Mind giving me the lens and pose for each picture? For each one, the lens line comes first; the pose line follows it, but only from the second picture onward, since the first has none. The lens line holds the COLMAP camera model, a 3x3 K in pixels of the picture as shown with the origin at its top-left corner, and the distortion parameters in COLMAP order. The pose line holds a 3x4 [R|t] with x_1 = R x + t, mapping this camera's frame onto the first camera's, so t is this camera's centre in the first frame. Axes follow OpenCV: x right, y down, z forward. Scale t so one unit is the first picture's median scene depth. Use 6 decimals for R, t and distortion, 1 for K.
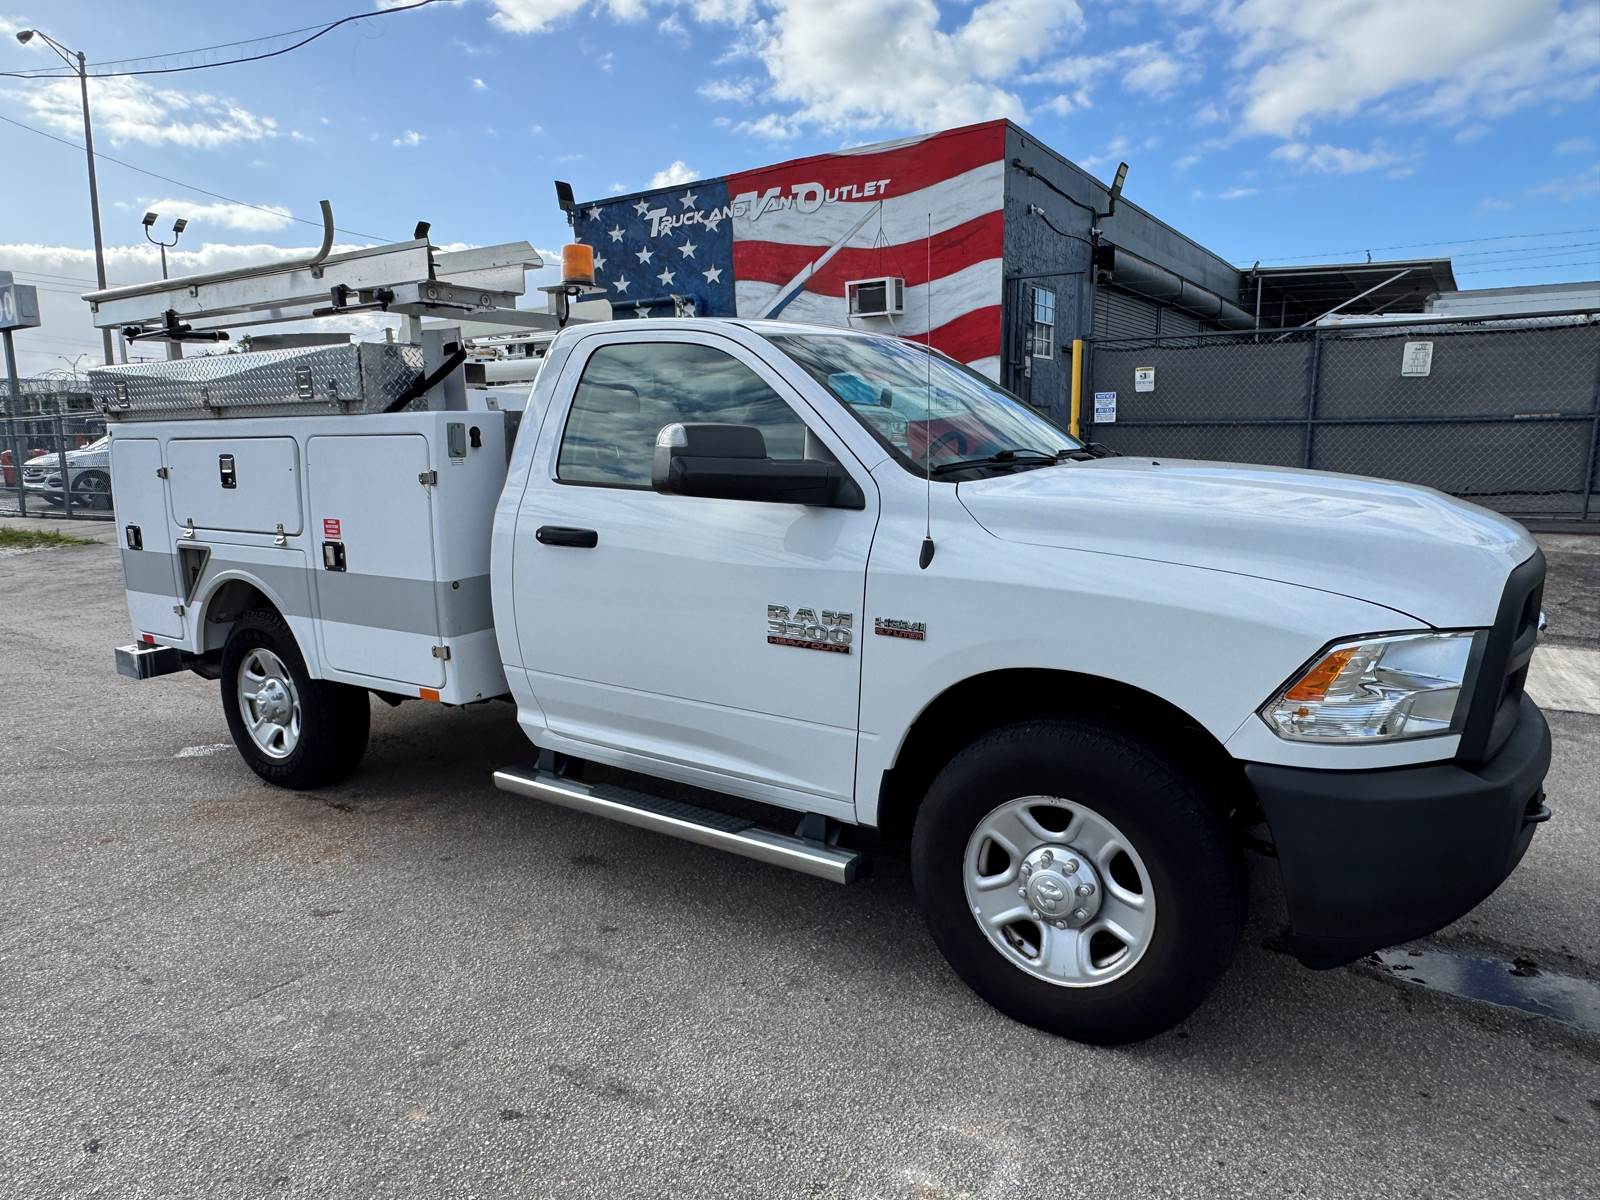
lens RADIAL K [[1038.1, 0, 794.1], [0, 1038.1, 603.1], [0, 0, 1]] dist [-0.011663, 0.009501]
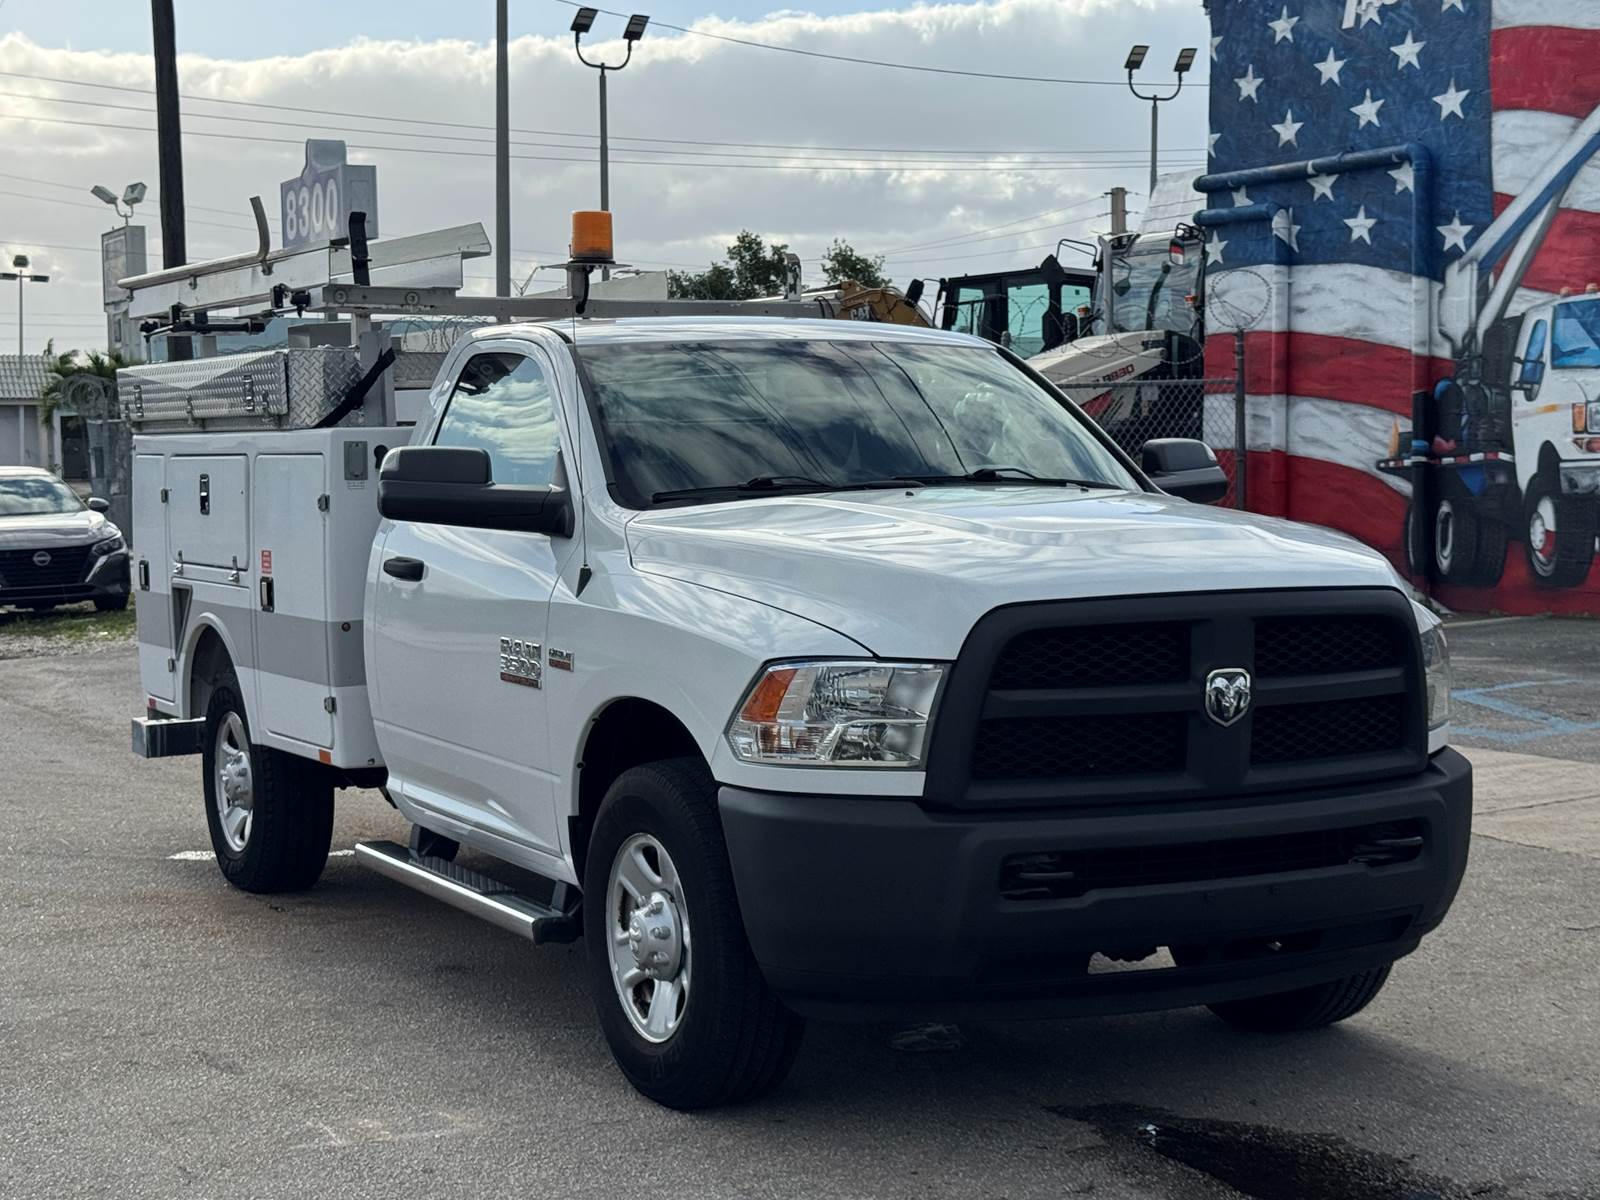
lens RADIAL K [[2706.7, 0, 804.5], [0, 2706.7, 597.2], [0, 0, 1]] dist [0.141911, 0.000000]
pose [[0.874786, 0.028684, -0.483660, 1.028777], [-0.076594, 0.993881, -0.079591, 0.102207], [0.478418, 0.106670, 0.871630, -0.741038]]
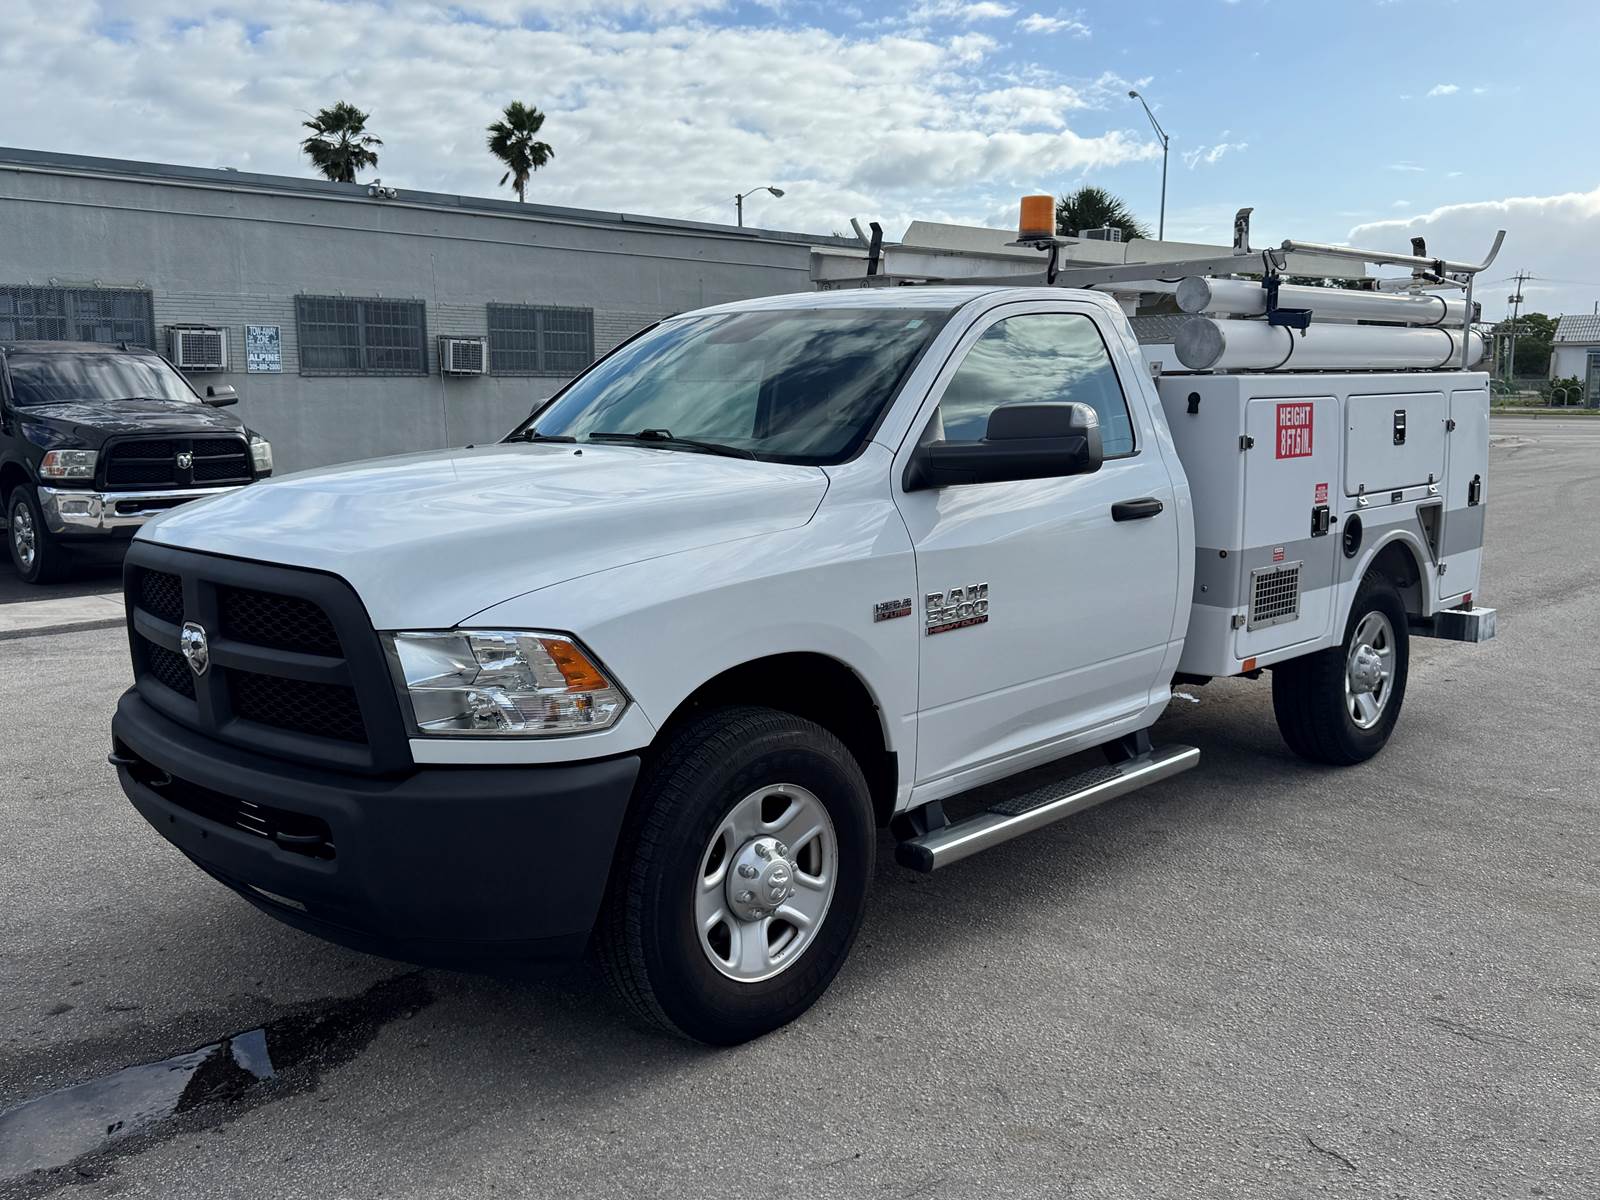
lens RADIAL K [[1448.5, 0, 792.8], [0, 1448.5, 605.2], [0, 0, 1]] dist [0.029758, 0.000000]
pose [[-0.178663, 0.162874, -0.970336, 1.289631], [-0.152500, 0.969702, 0.190847, -0.229215], [0.972020, 0.182074, -0.148412, 1.166157]]
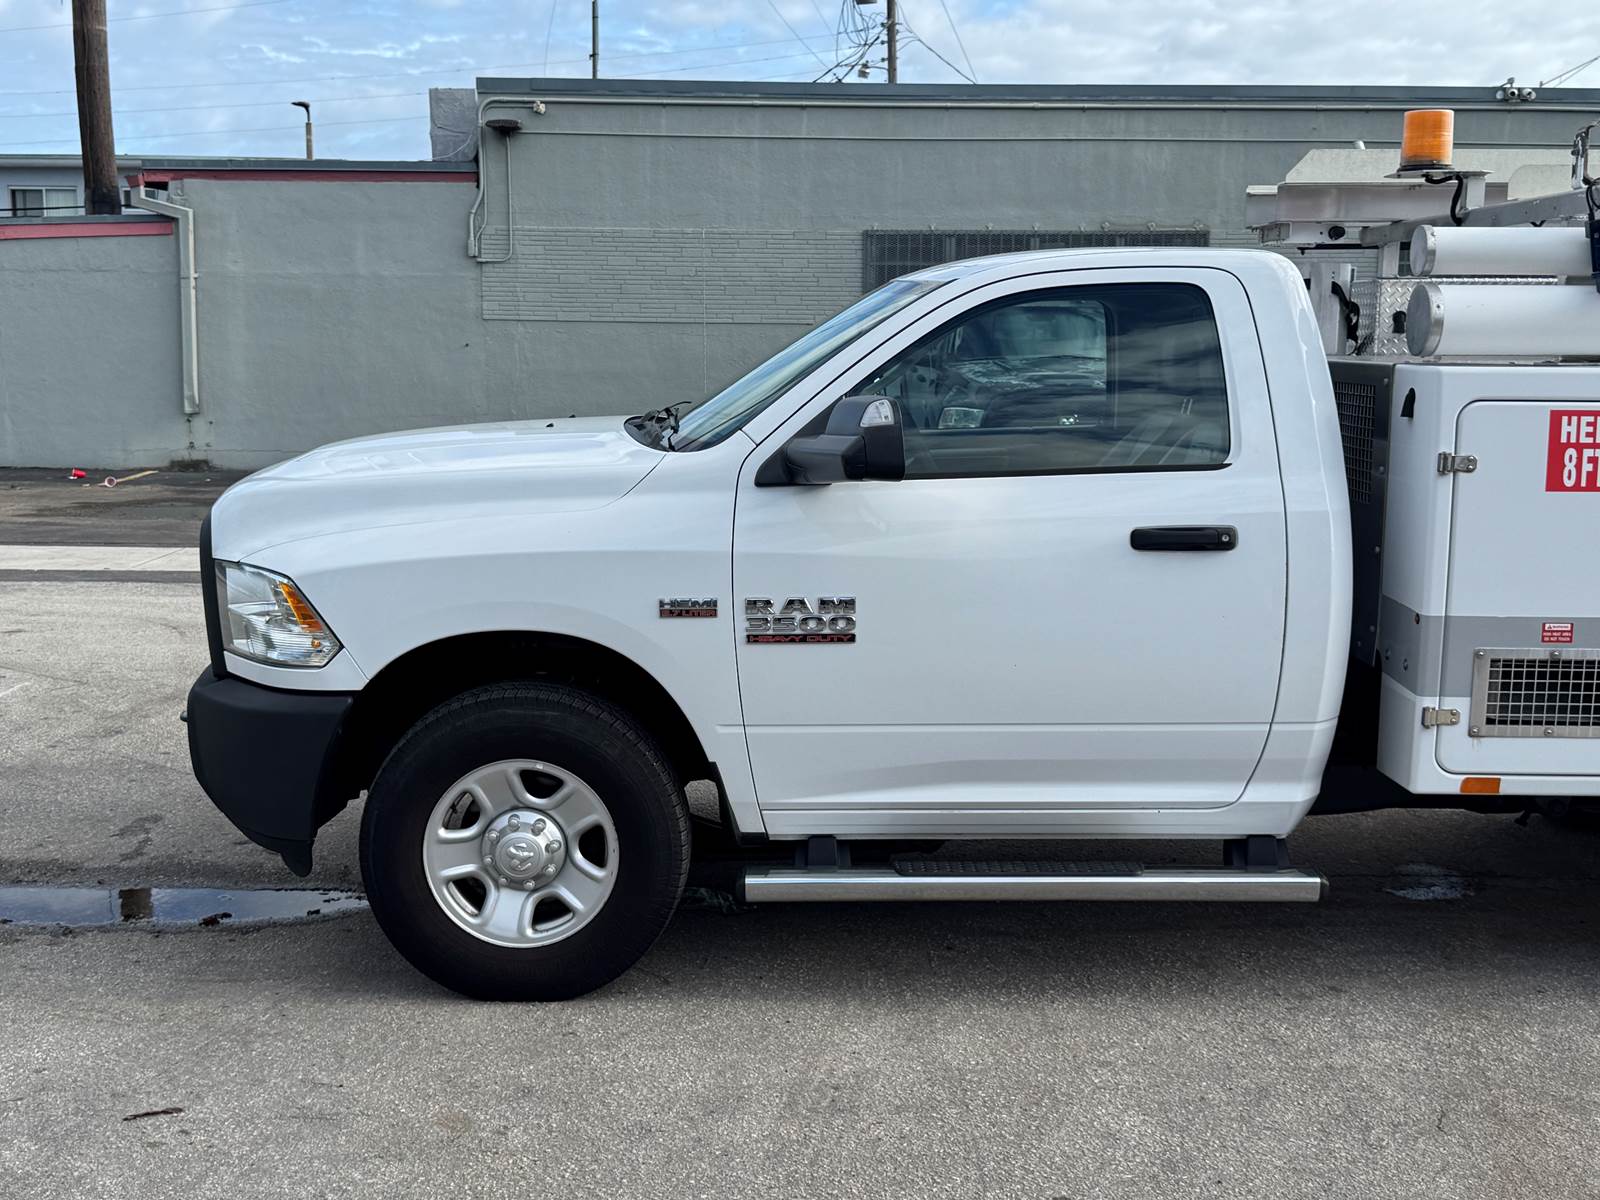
lens RADIAL K [[1815.2, 0, 798.2], [0, 1815.2, 601.7], [0, 0, 1]] dist [0.087167, 0.000000]
pose [[-0.830058, 0.091055, -0.550194, 0.920922], [-0.087180, 0.953264, 0.289286, -0.394151], [0.550821, 0.288090, -0.783326, 2.018677]]
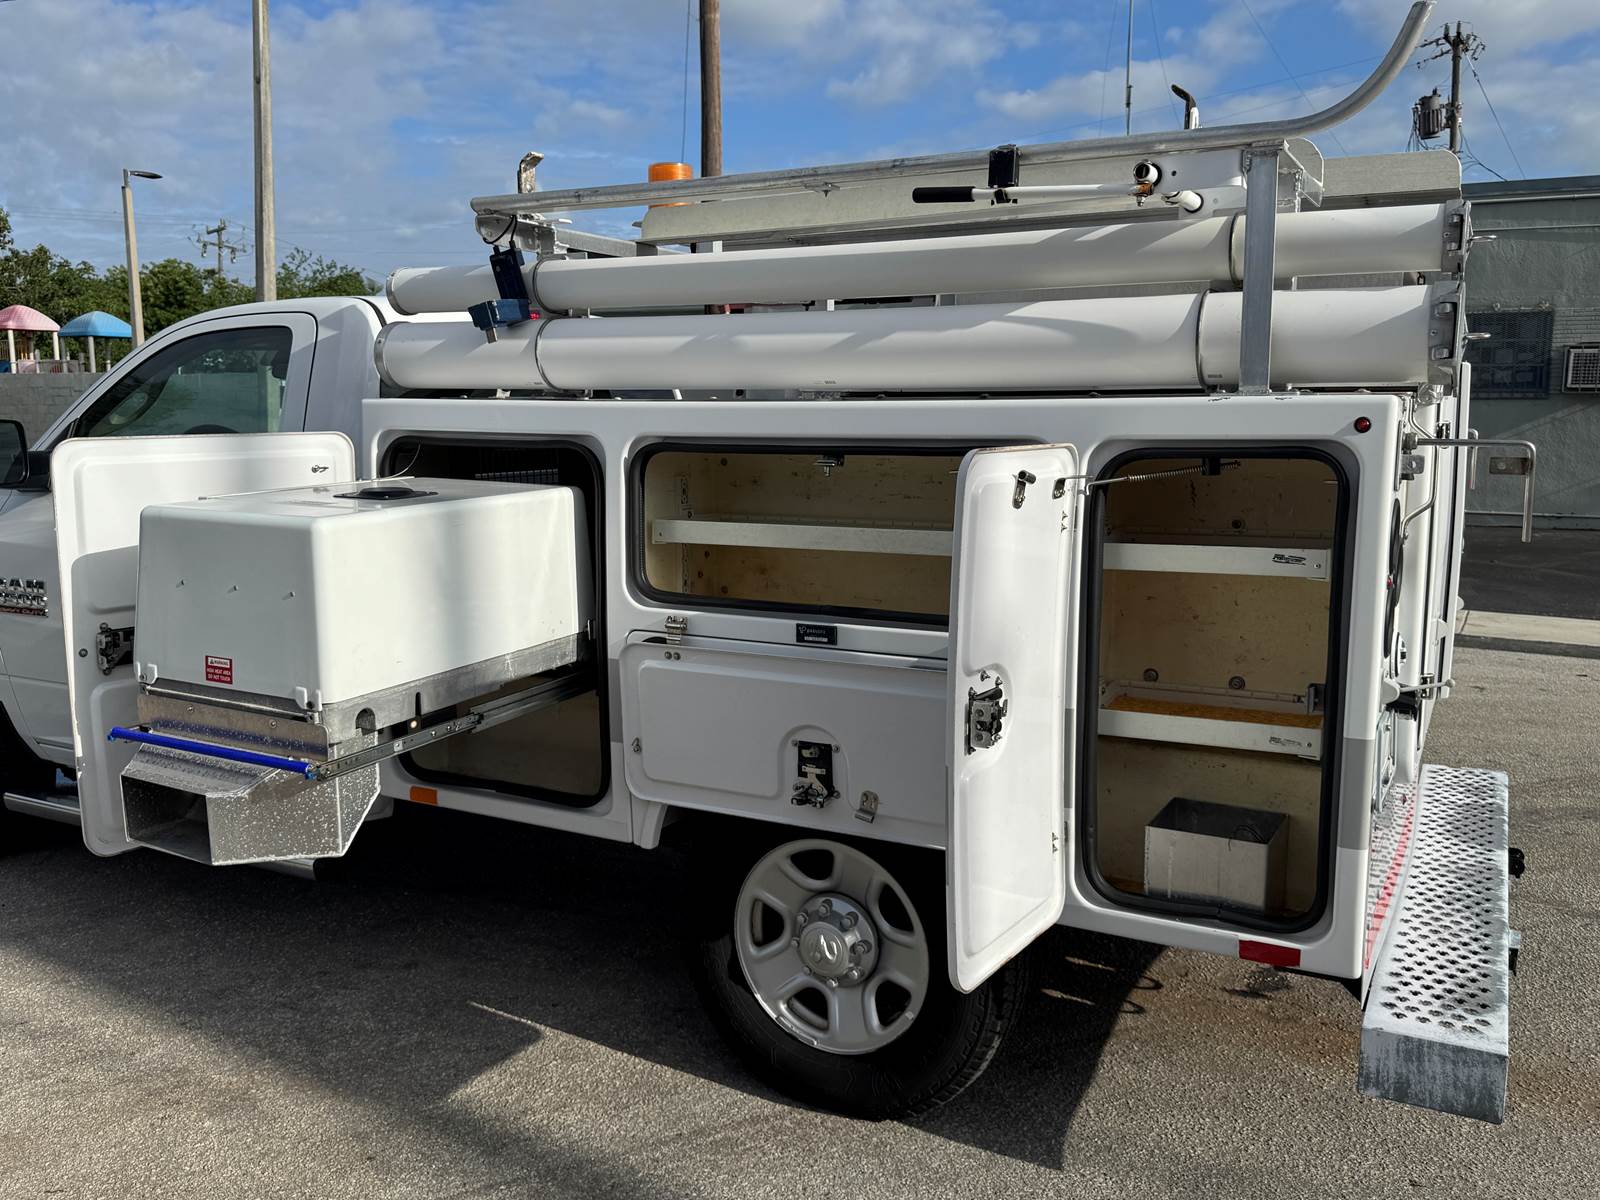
lens RADIAL K [[1299.2, 0, 797.8], [0, 1299.2, 598.3], [0, 0, 1]] dist [0.018744, -0.025227]
pose [[-0.995538, 0.023490, -0.091393, -0.228603], [-0.005875, 0.951214, 0.308476, -0.379682], [0.094181, 0.307637, -0.946831, 2.185529]]
